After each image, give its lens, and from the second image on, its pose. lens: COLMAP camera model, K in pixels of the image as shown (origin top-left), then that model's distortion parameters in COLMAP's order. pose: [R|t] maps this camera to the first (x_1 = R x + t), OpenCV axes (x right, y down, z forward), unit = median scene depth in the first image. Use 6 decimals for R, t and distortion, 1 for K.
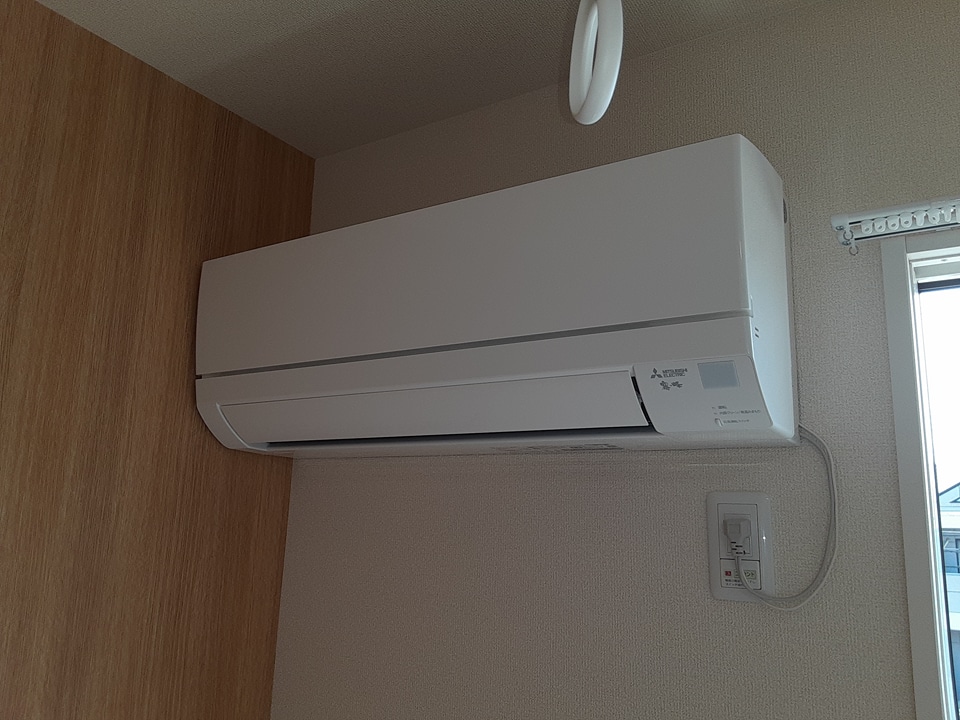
lens RADIAL K [[777.3, 0, 480.0], [0, 777.3, 360.0], [0, 0, 1]] dist [0.114456, -0.177376]
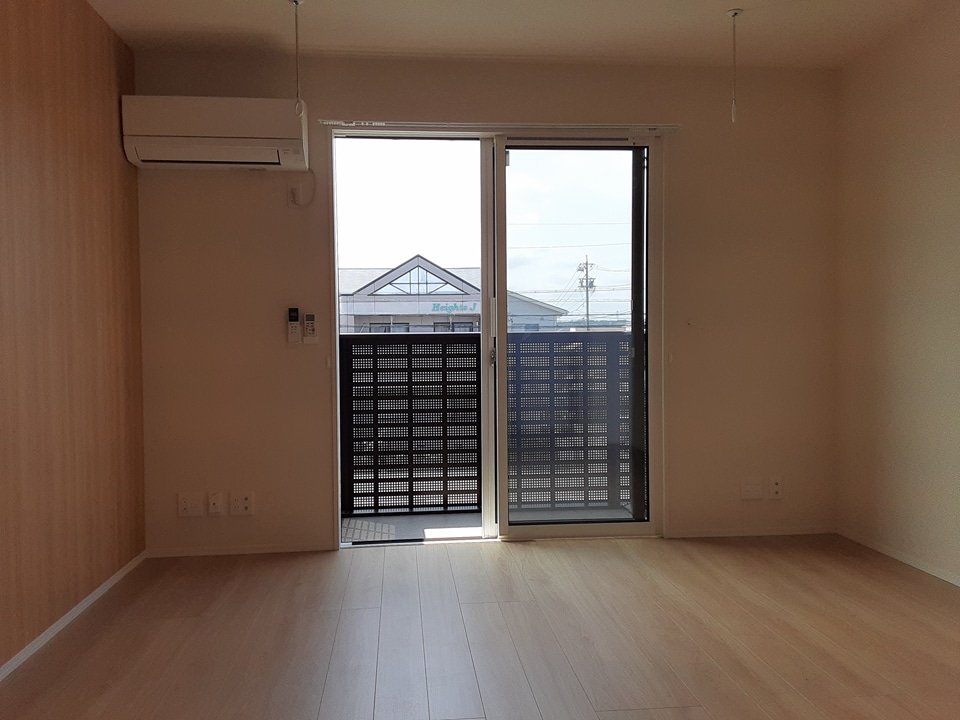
lens RADIAL K [[787.5, 0, 483.3], [0, 787.5, 360.4], [0, 0, 1]] dist [0.120978, -0.178481]
pose [[0.783426, -0.056038, 0.618953, -1.622524], [-0.092919, 0.974171, 0.205809, 0.129577], [-0.614499, -0.218749, 0.757984, -3.158983]]
